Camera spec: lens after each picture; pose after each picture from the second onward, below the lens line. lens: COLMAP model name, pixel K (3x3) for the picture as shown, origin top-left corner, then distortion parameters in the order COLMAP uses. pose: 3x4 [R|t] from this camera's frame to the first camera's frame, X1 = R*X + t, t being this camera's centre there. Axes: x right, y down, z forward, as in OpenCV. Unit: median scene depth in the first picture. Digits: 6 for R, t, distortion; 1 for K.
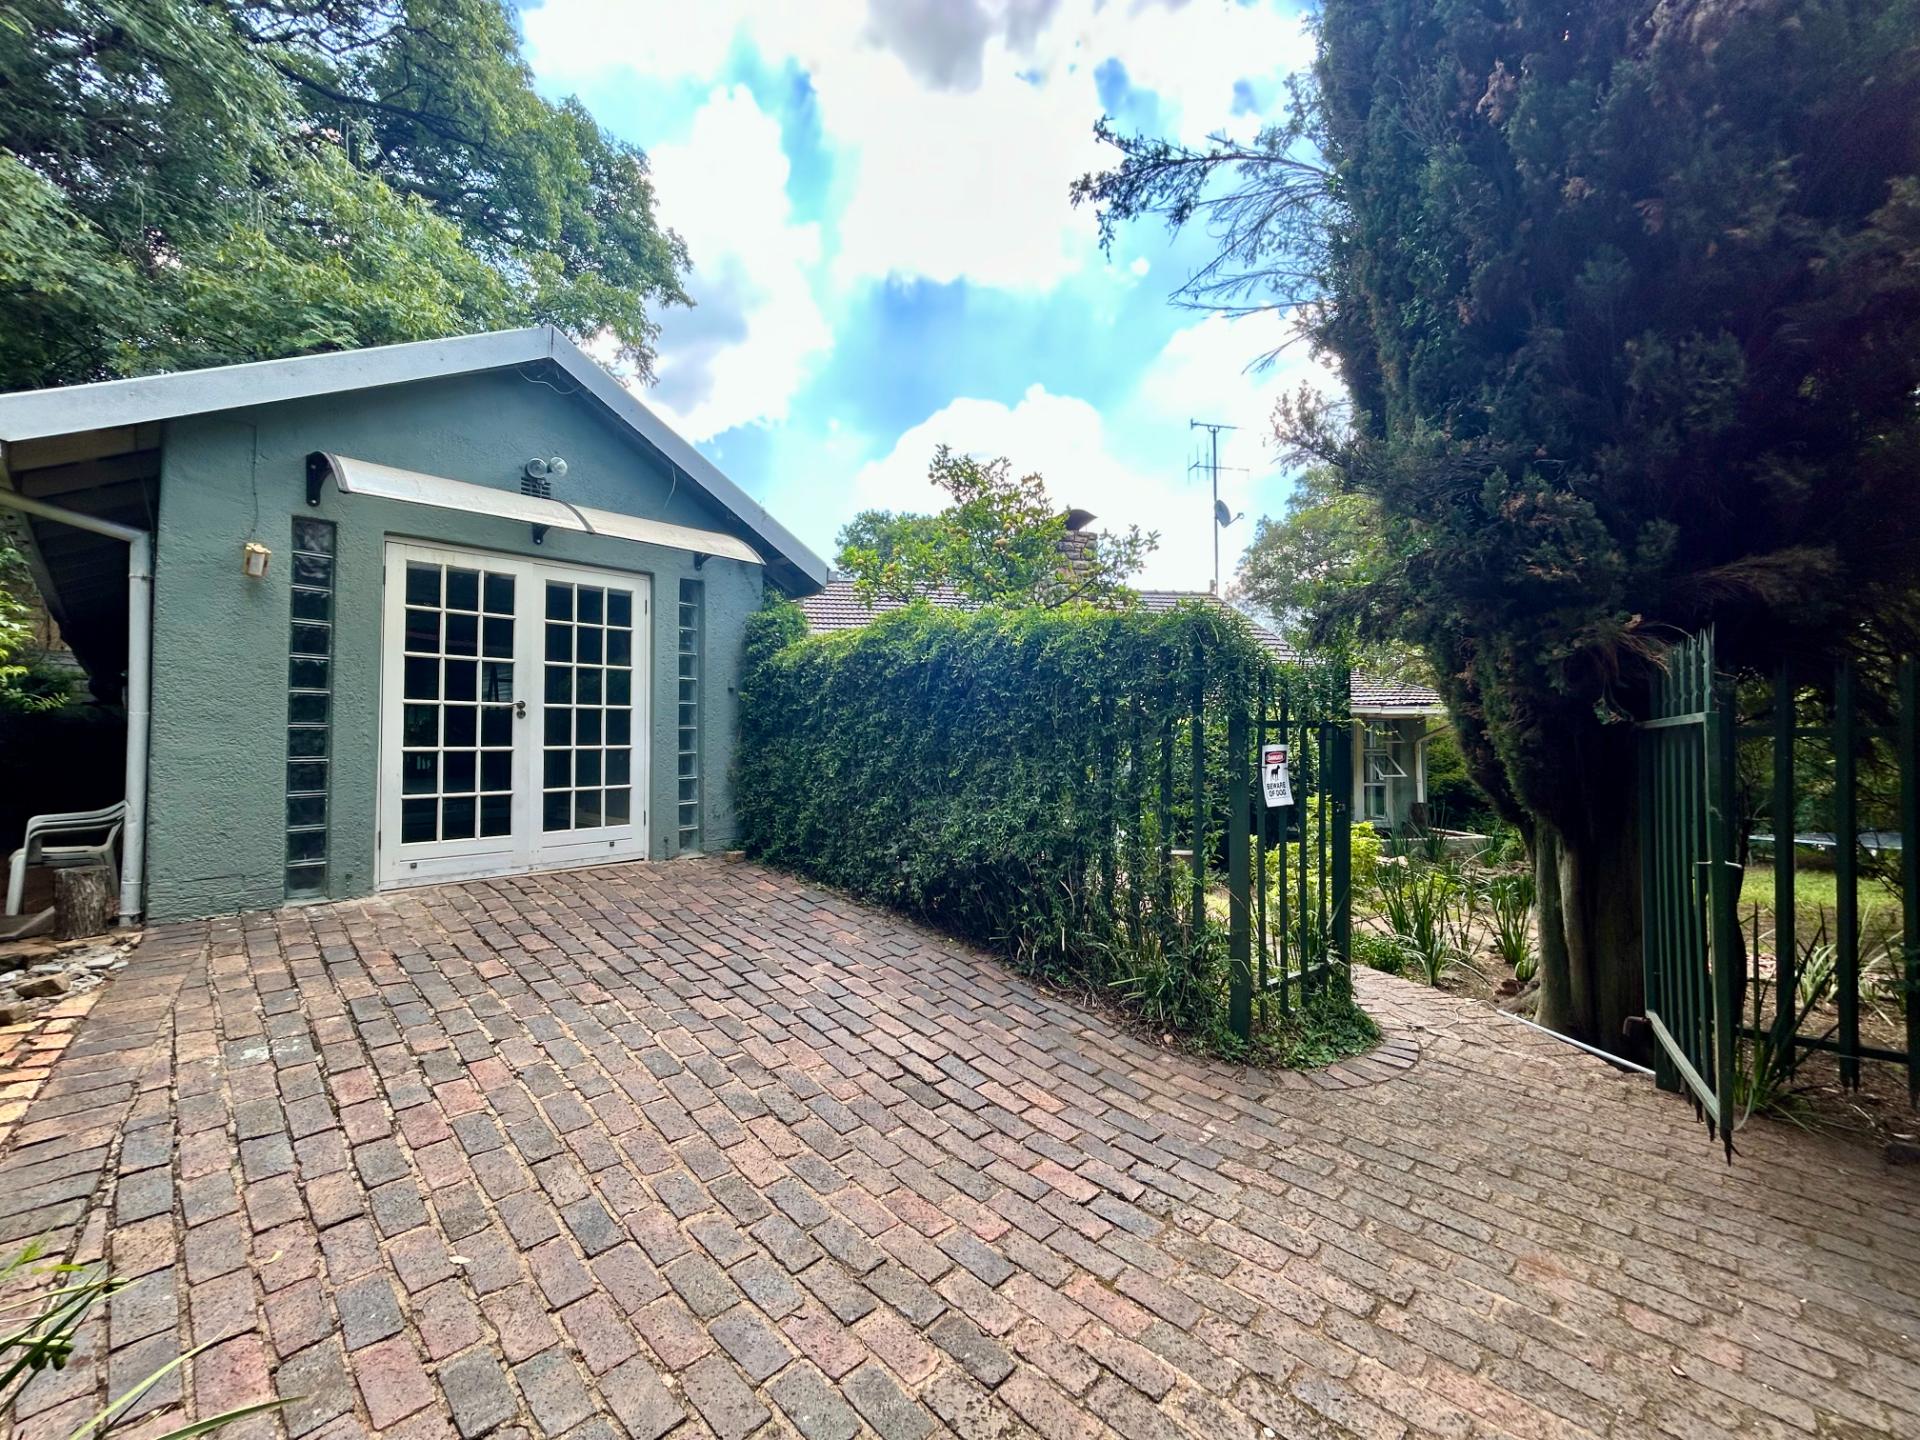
lens RADIAL K [[756.6, 0, 952.8], [0, 756.6, 711.0], [0, 0, 1]] dist [0.000012, 0.001899]
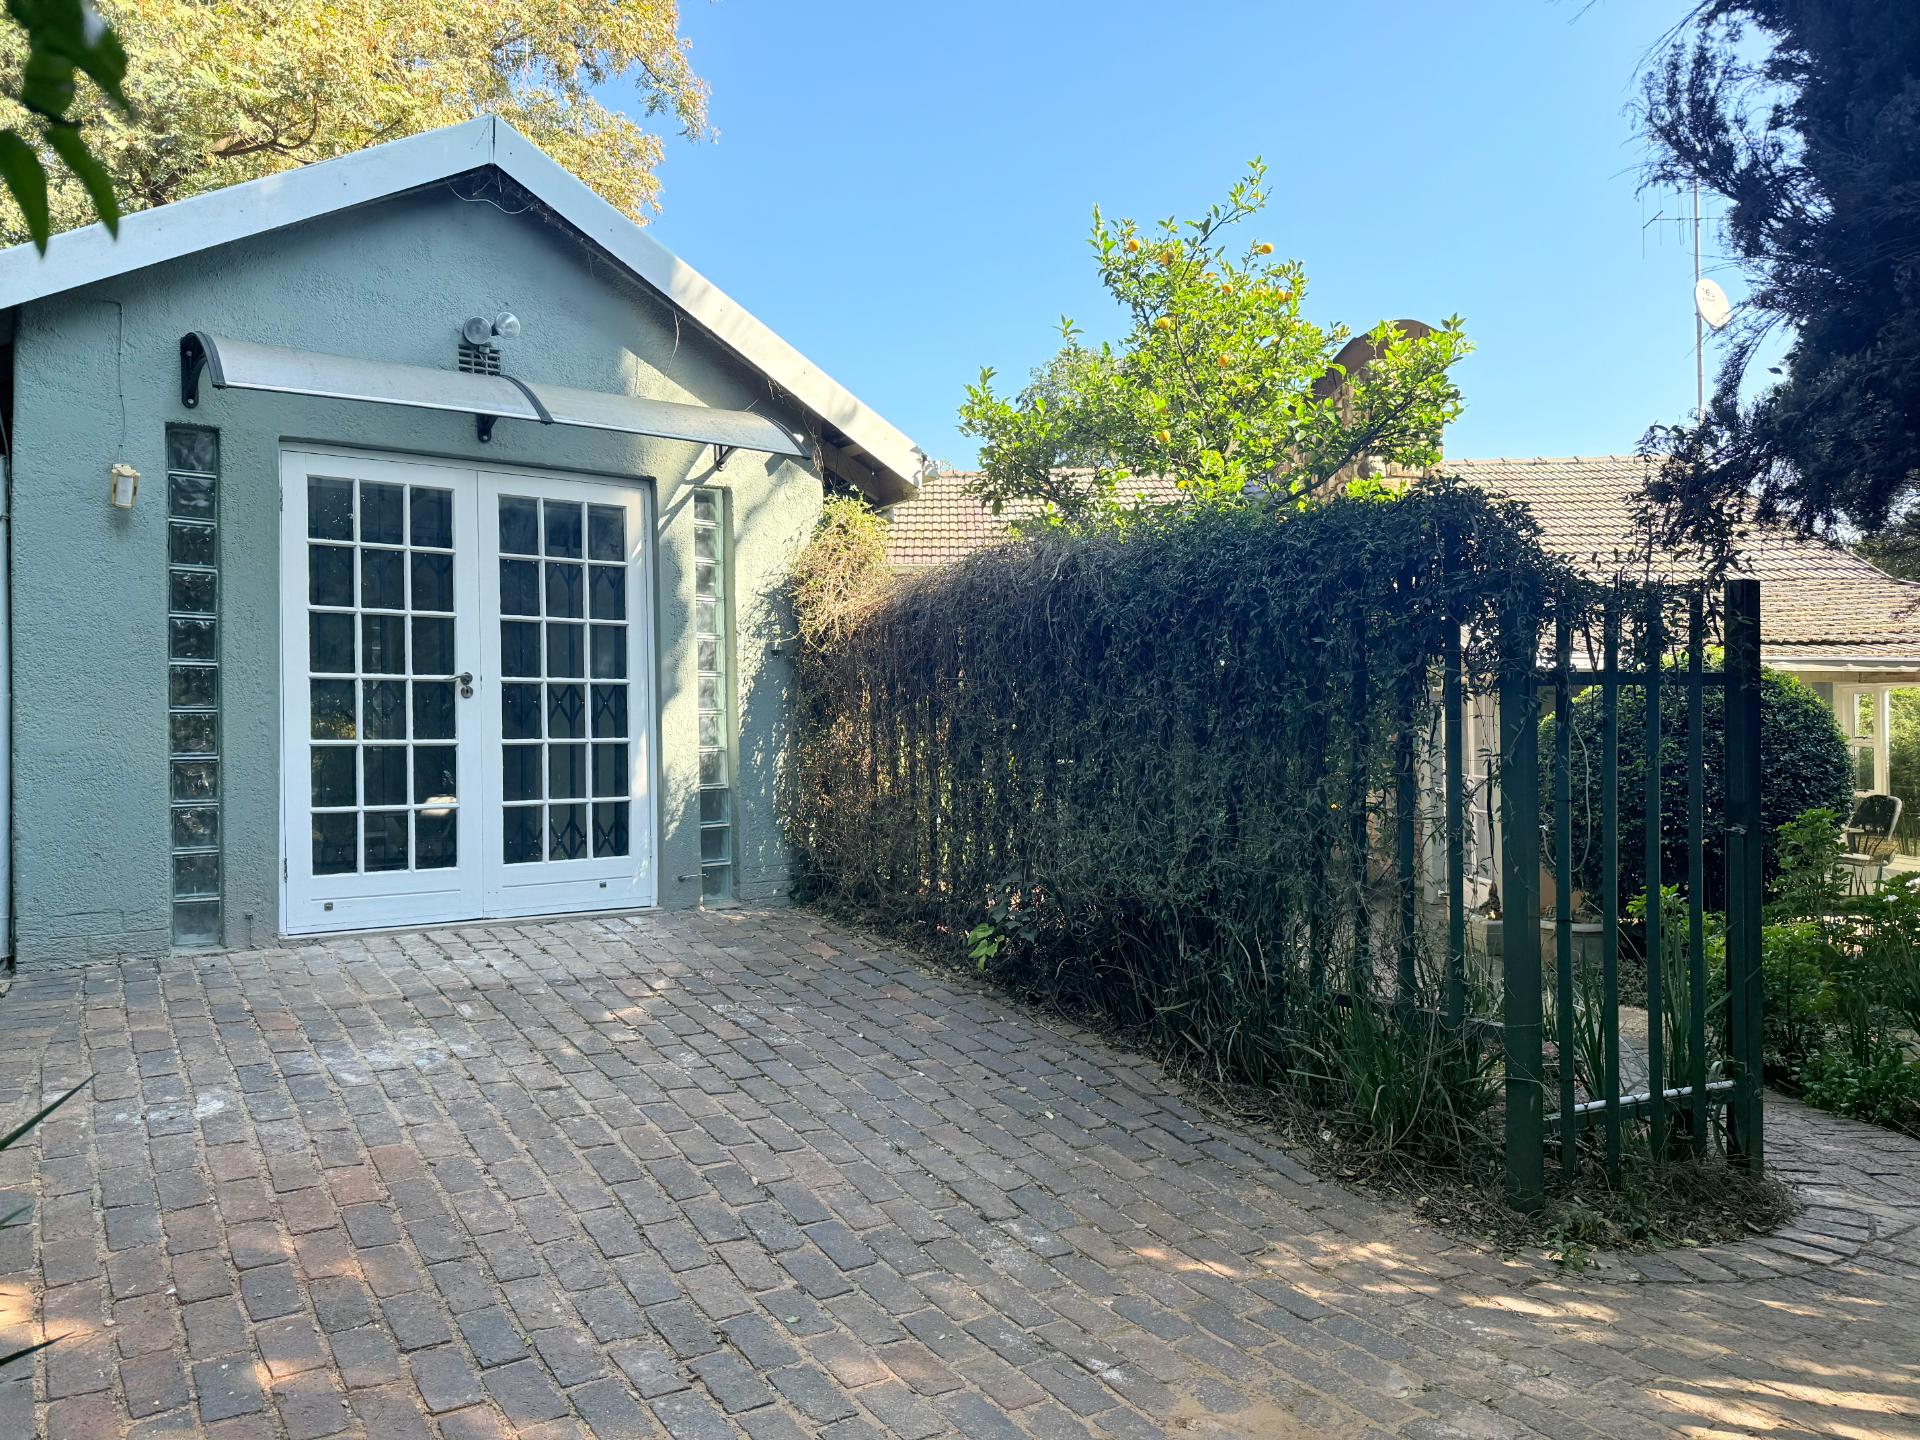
lens RADIAL K [[1337.7, 0, 980.3], [0, 1337.7, 722.7], [0, 0, 1]] dist [0.068353, -0.076814]
pose [[0.978282, -0.014788, -0.206750, 0.156561], [0.018573, 0.999693, 0.016378, 0.023430], [0.206445, -0.019863, 0.978257, -0.119100]]
